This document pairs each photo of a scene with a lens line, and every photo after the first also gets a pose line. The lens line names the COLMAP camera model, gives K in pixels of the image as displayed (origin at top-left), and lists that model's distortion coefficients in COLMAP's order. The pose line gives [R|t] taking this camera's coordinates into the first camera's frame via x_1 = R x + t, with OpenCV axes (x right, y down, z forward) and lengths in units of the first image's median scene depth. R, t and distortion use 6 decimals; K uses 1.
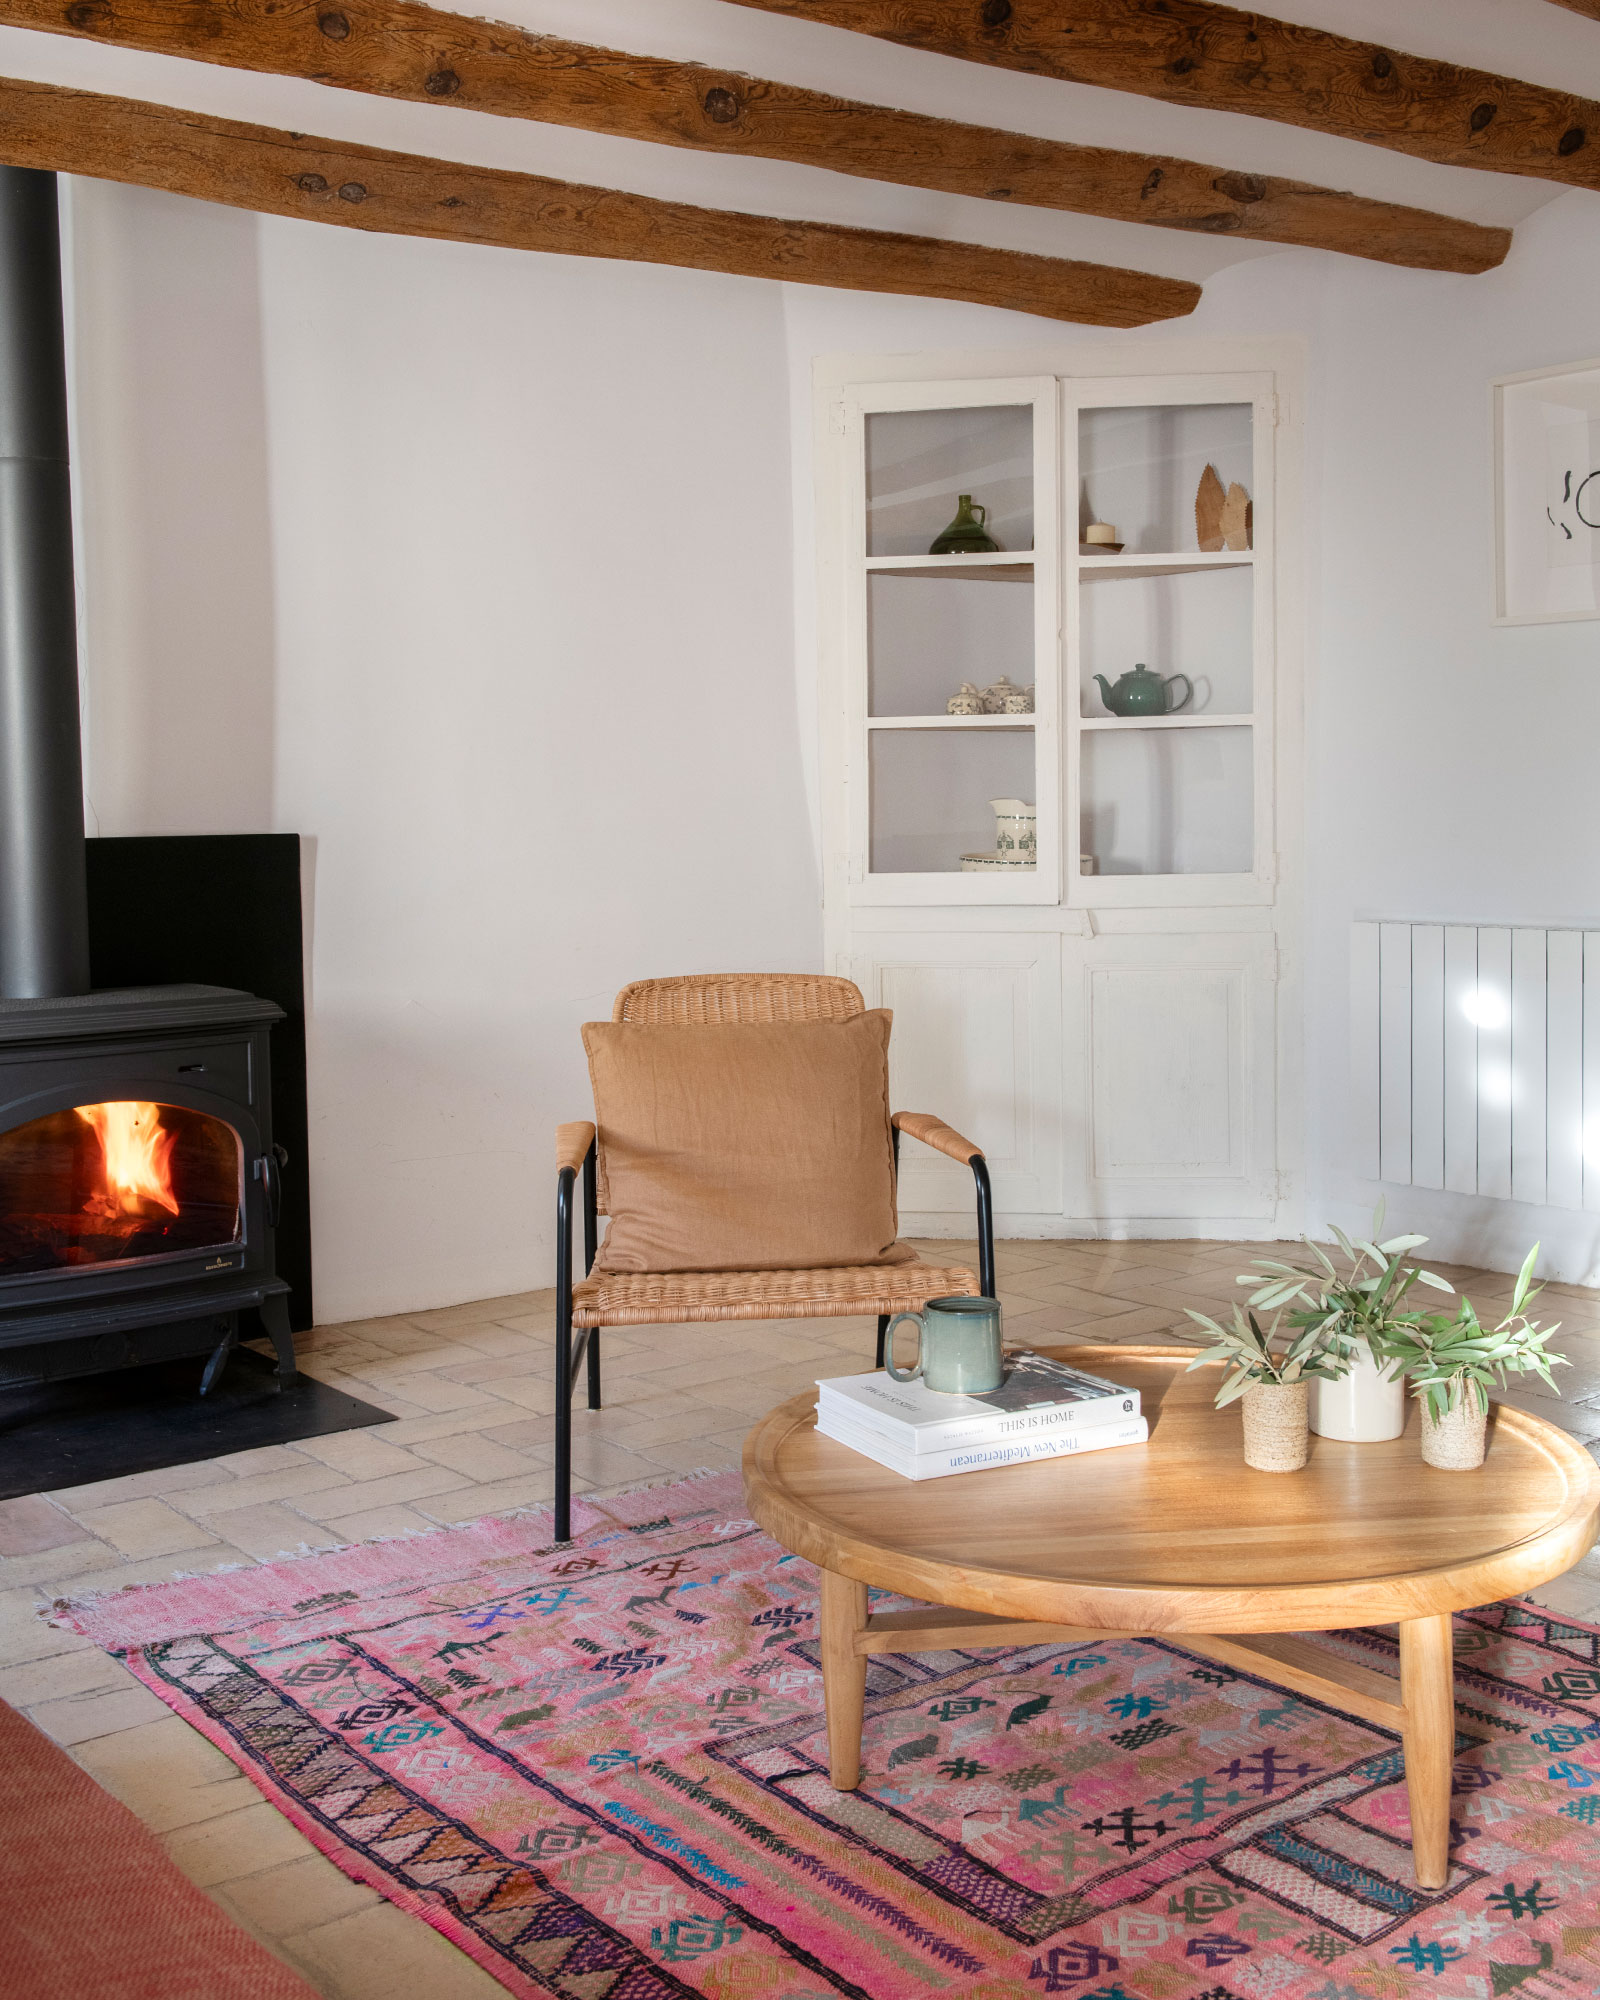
lens RADIAL K [[2201.6, 0, 800.8], [0, 2201.6, 1066.6], [0, 0, 1]] dist [-0.014237, -0.027630]
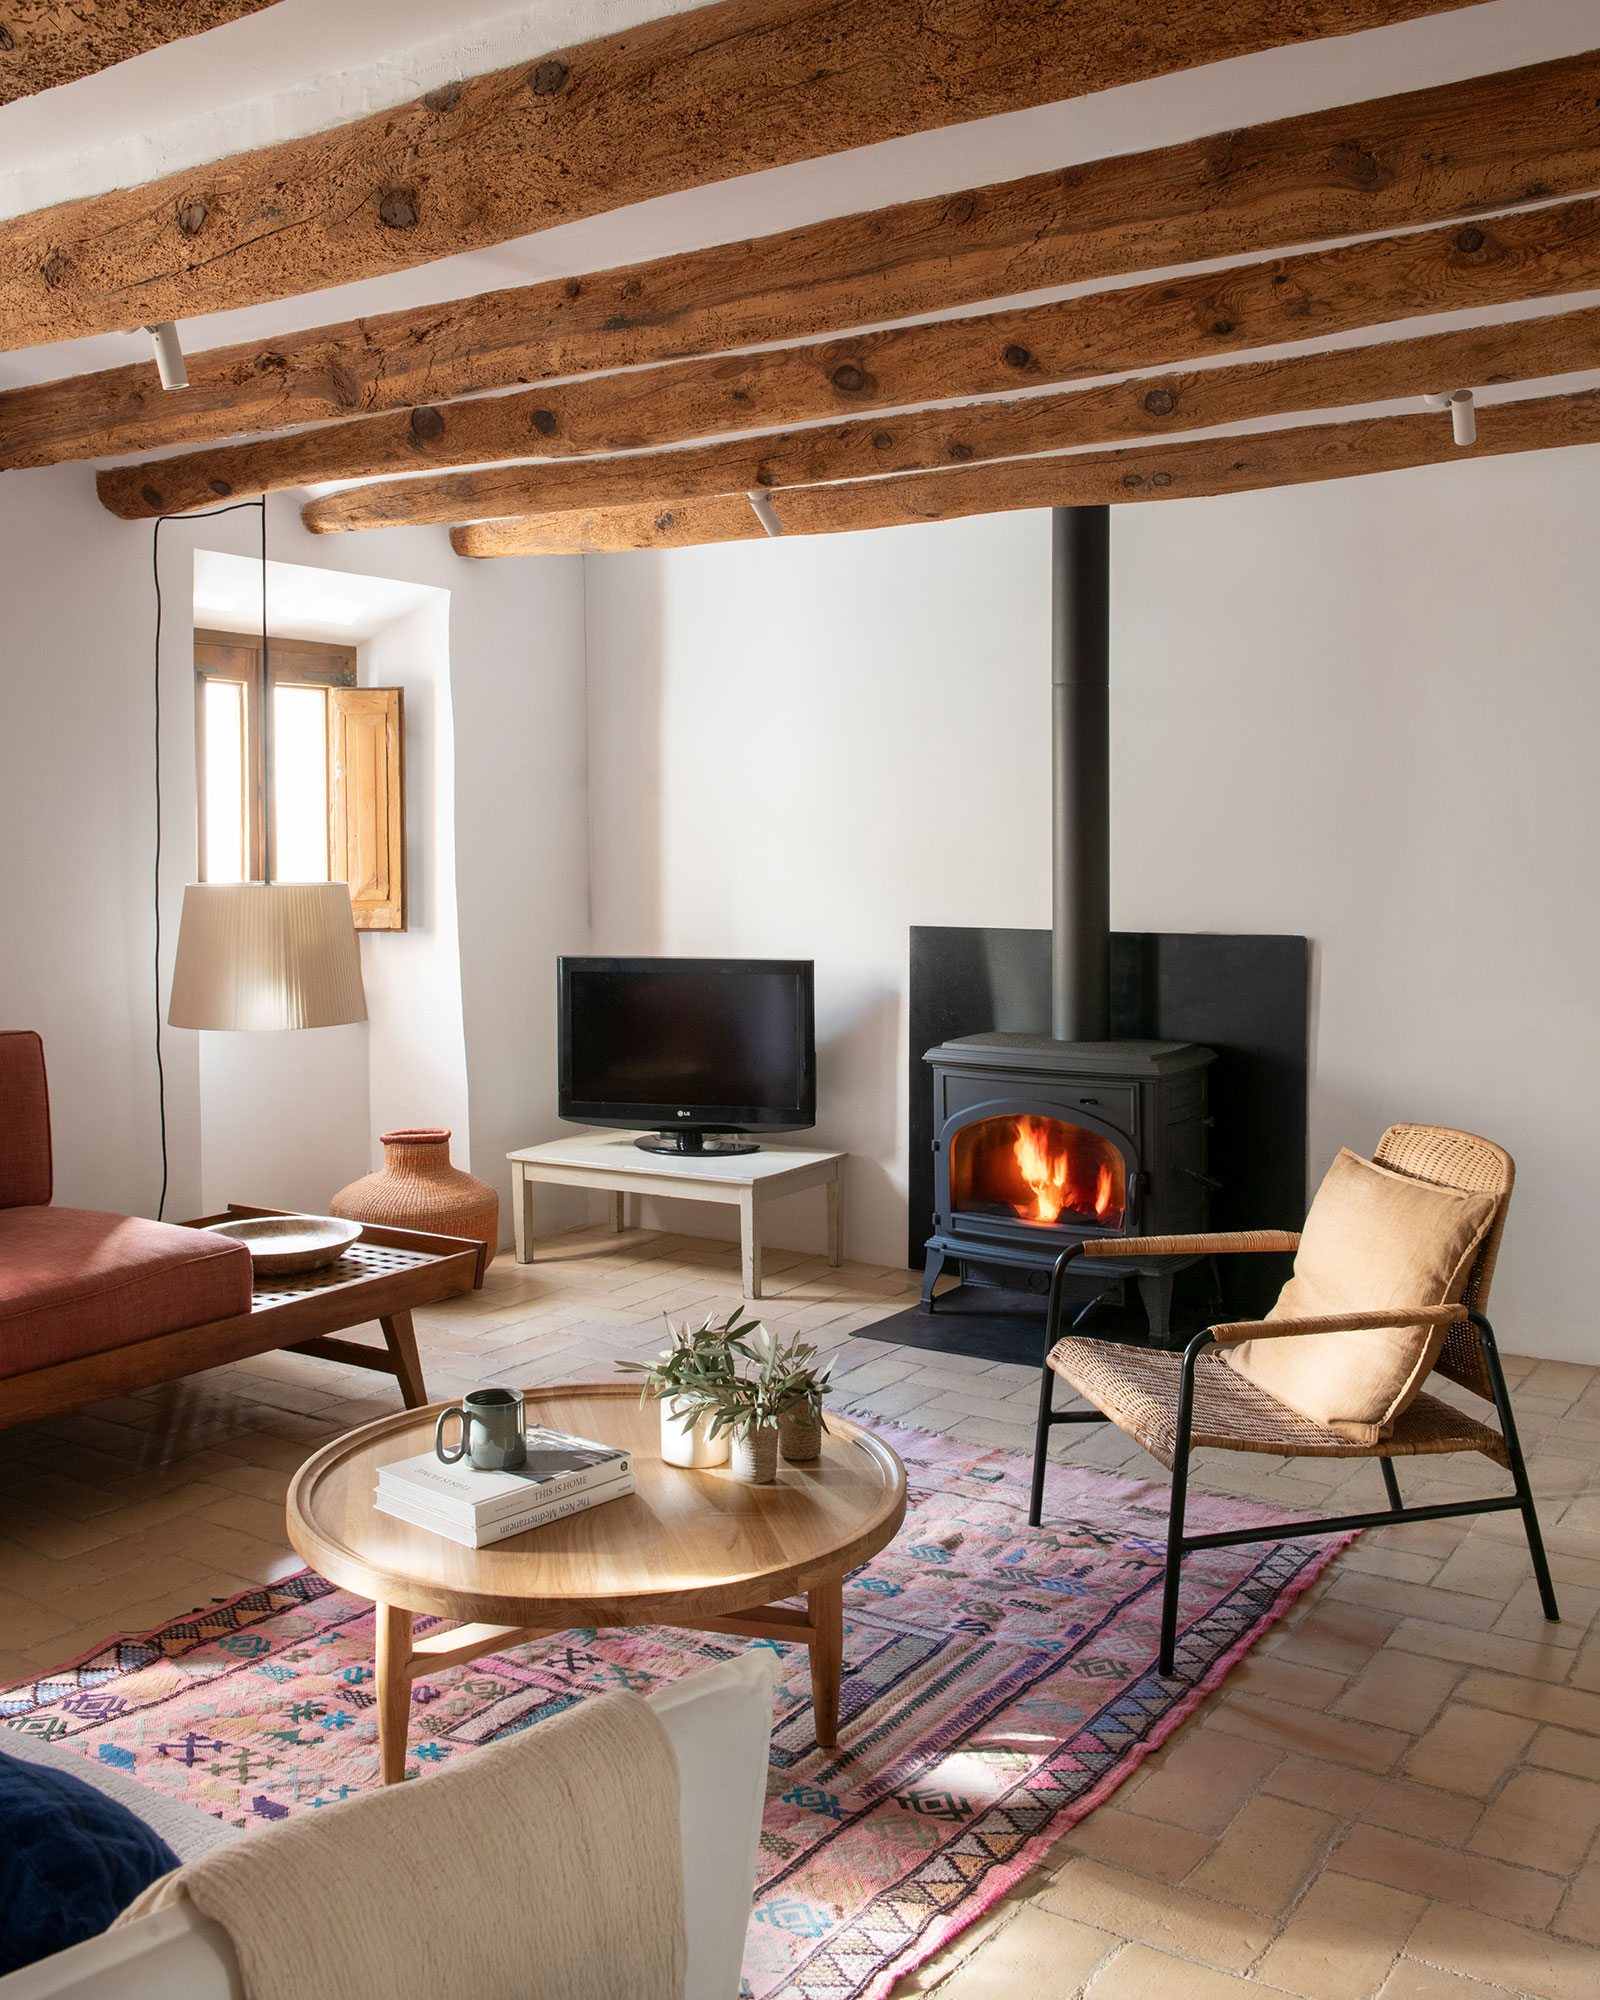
lens RADIAL K [[1925.5, 0, 764.0], [0, 1925.5, 934.8], [0, 0, 1]] dist [-0.003770, -0.010320]
pose [[0.308375, 0.070644, -0.948638, 0.893501], [-0.121048, 0.992046, 0.034528, -0.130101], [0.943532, 0.104183, 0.314474, 0.422912]]
